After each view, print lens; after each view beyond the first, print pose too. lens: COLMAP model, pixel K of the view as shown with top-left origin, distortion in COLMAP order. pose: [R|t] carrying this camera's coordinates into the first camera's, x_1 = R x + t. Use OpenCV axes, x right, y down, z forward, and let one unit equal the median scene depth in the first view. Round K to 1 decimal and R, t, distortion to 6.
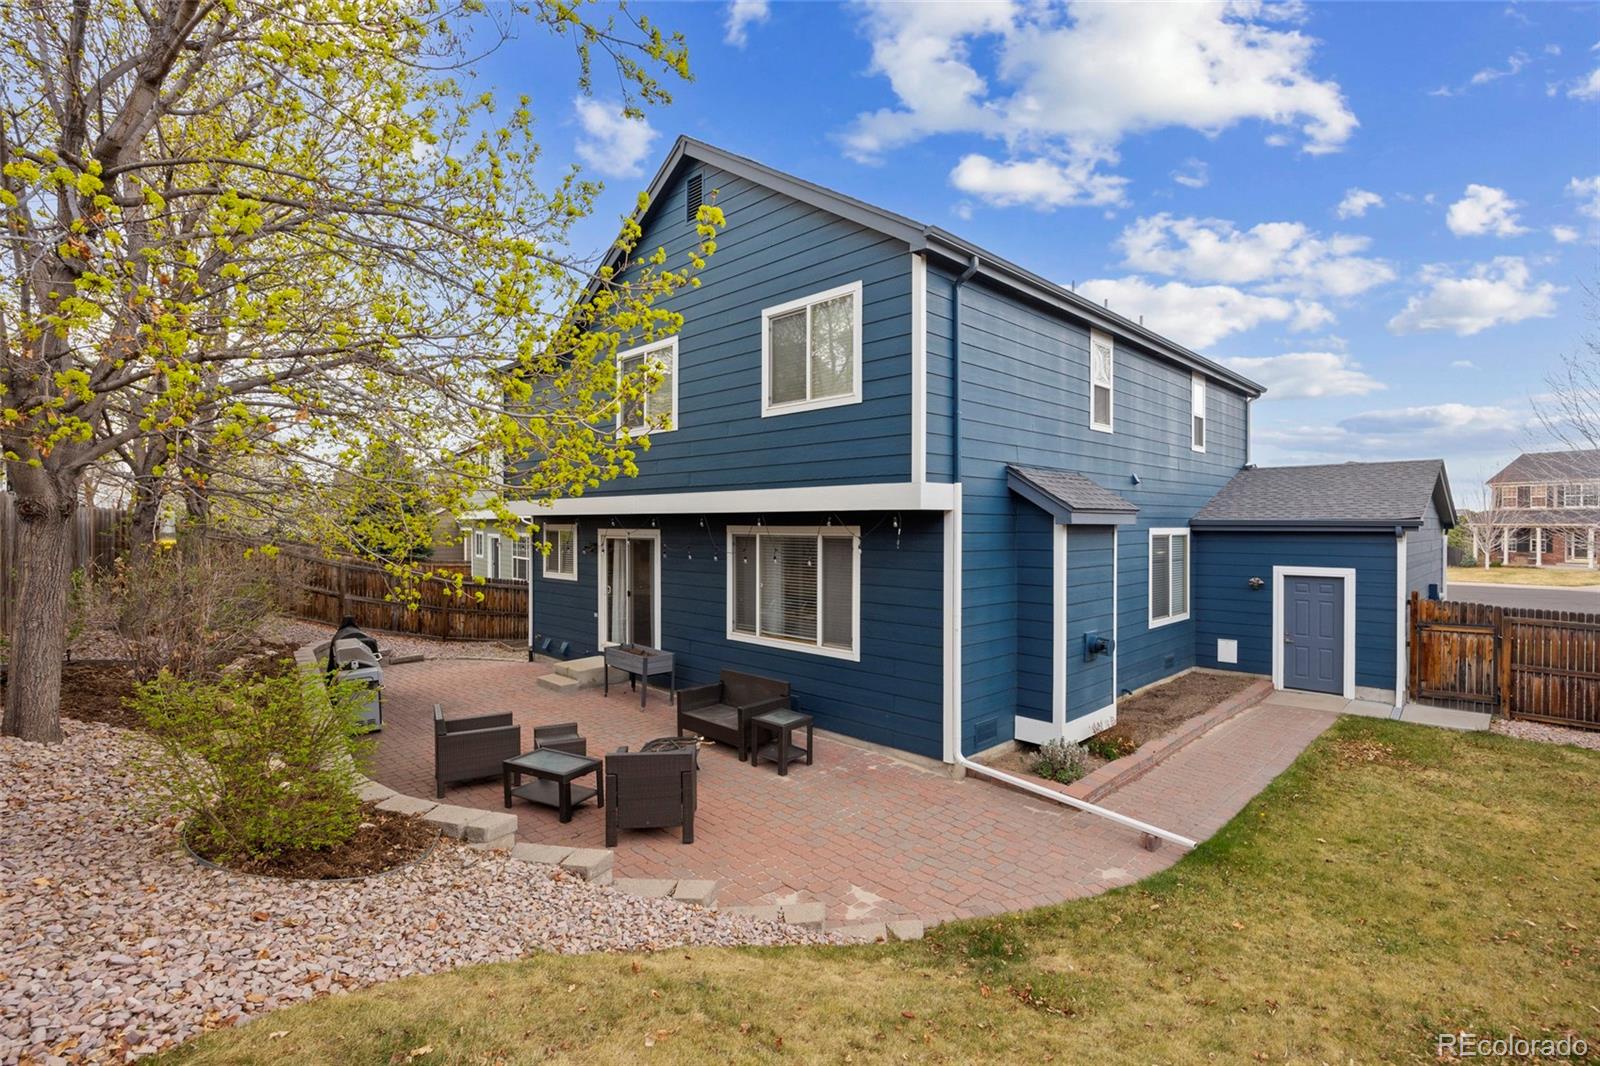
lens RADIAL K [[730.6, 0, 814.5], [0, 730.6, 531.5], [0, 0, 1]] dist [-0.013631, 0.000014]
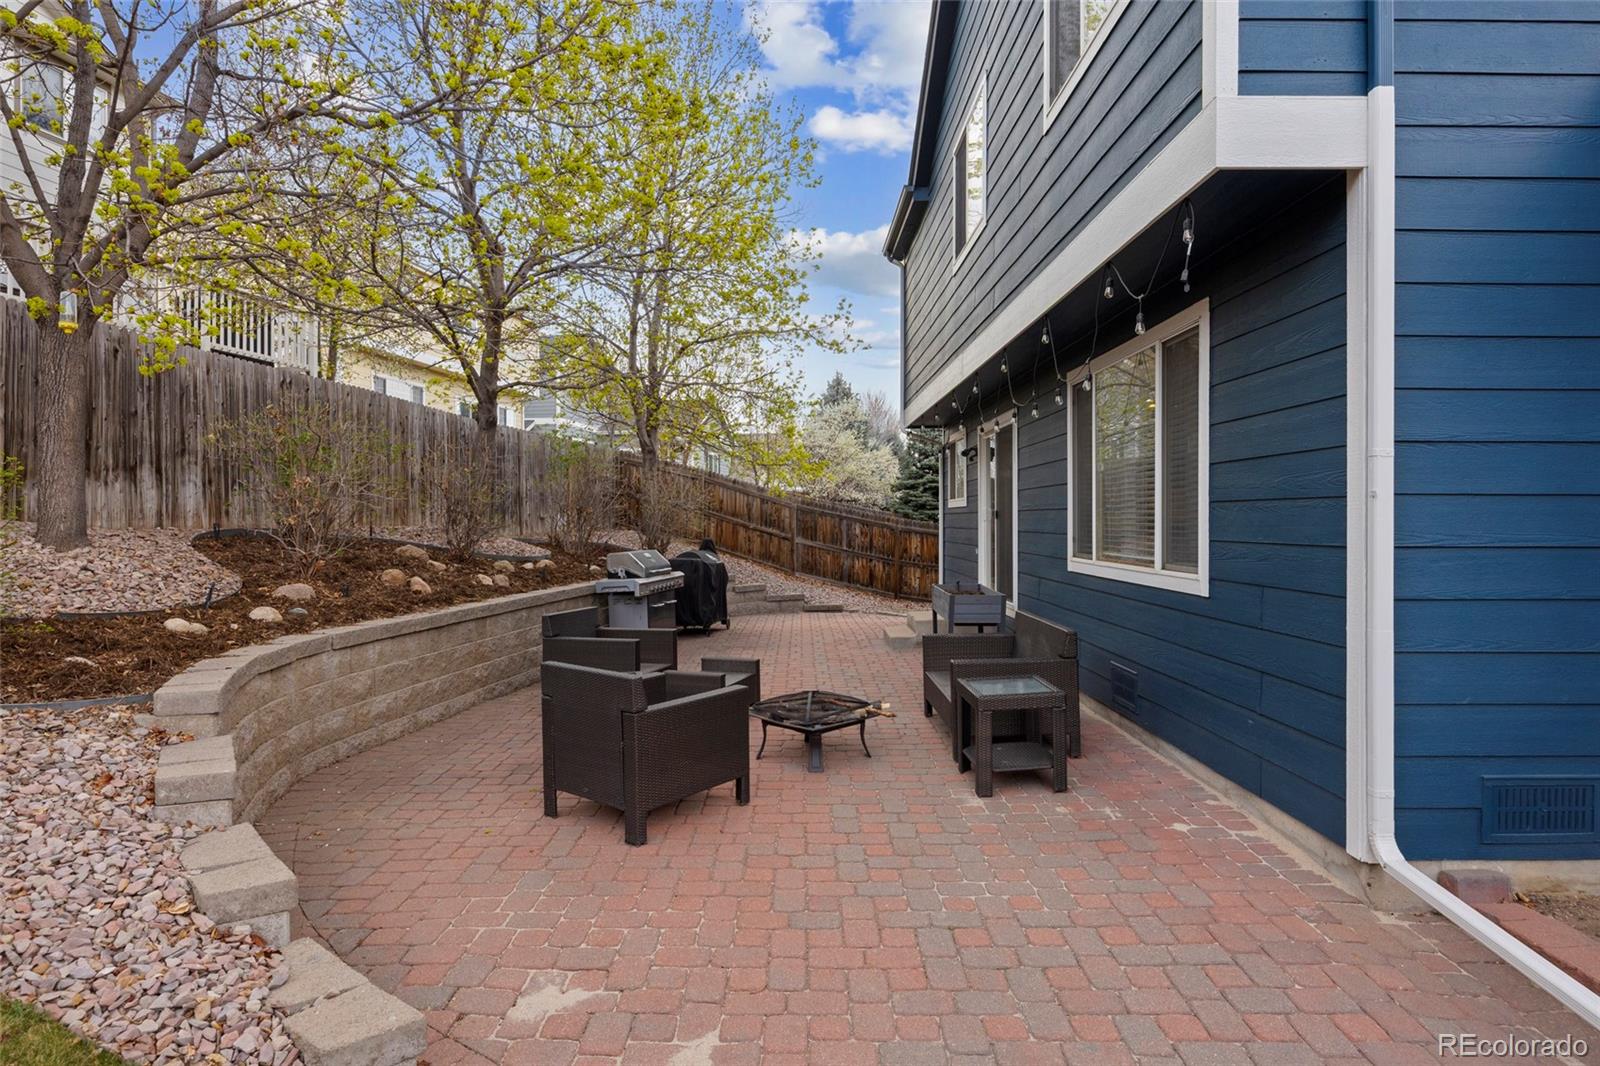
lens RADIAL K [[878.3, 0, 800.3], [0, 878.3, 525.3], [0, 0, 1]] dist [-0.004879, -0.001666]
pose [[0.711403, 0.002381, -0.702780, 0.277678], [0.001602, 0.999986, 0.005009, 0.137156], [0.702783, -0.004689, 0.711389, 0.457689]]
